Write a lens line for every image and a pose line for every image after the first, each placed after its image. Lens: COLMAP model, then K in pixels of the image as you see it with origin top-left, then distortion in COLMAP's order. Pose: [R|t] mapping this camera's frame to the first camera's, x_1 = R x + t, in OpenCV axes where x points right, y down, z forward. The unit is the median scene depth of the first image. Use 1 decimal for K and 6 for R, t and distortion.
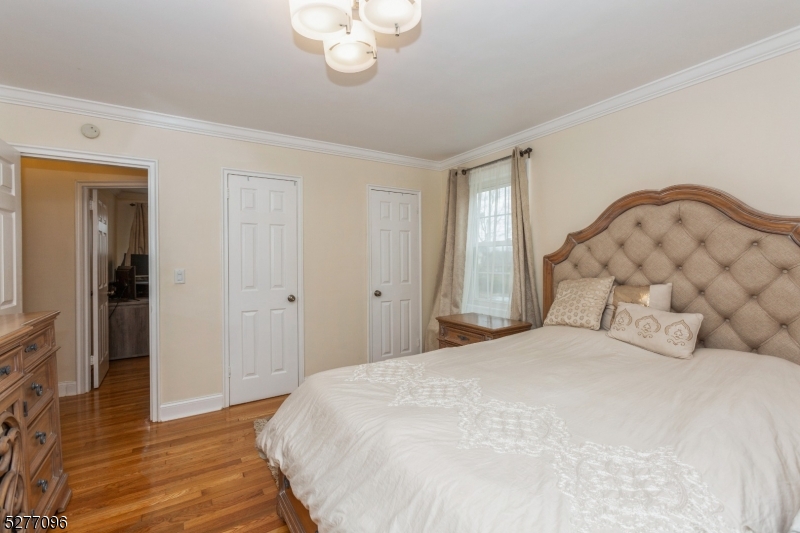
lens RADIAL K [[355.6, 0, 400.3], [0, 355.6, 262.4], [0, 0, 1]] dist [-0.012762, 0.006412]
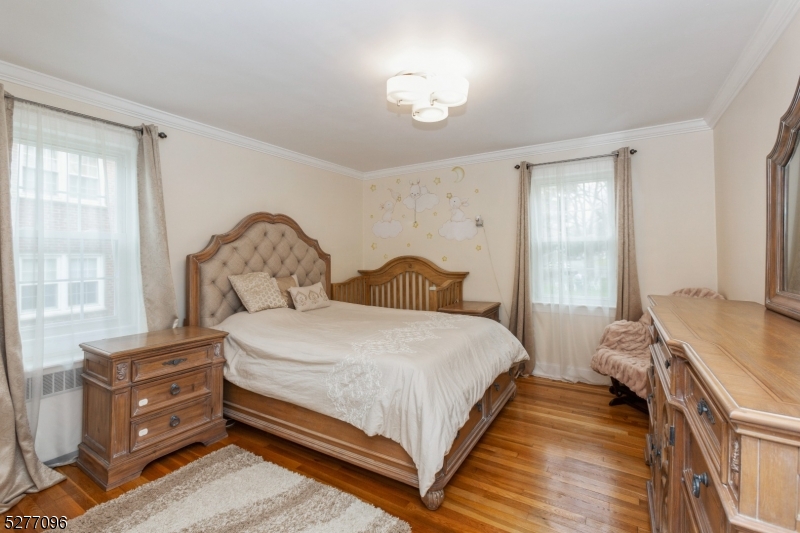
lens RADIAL K [[355.6, 0, 399.6], [0, 355.6, 261.6], [0, 0, 1]] dist [-0.012762, 0.006412]
pose [[-0.442282, -0.005486, 0.896859, -0.819262], [0.018033, 0.999725, 0.015008, -0.005055], [-0.896695, 0.022811, -0.442062, 1.026564]]
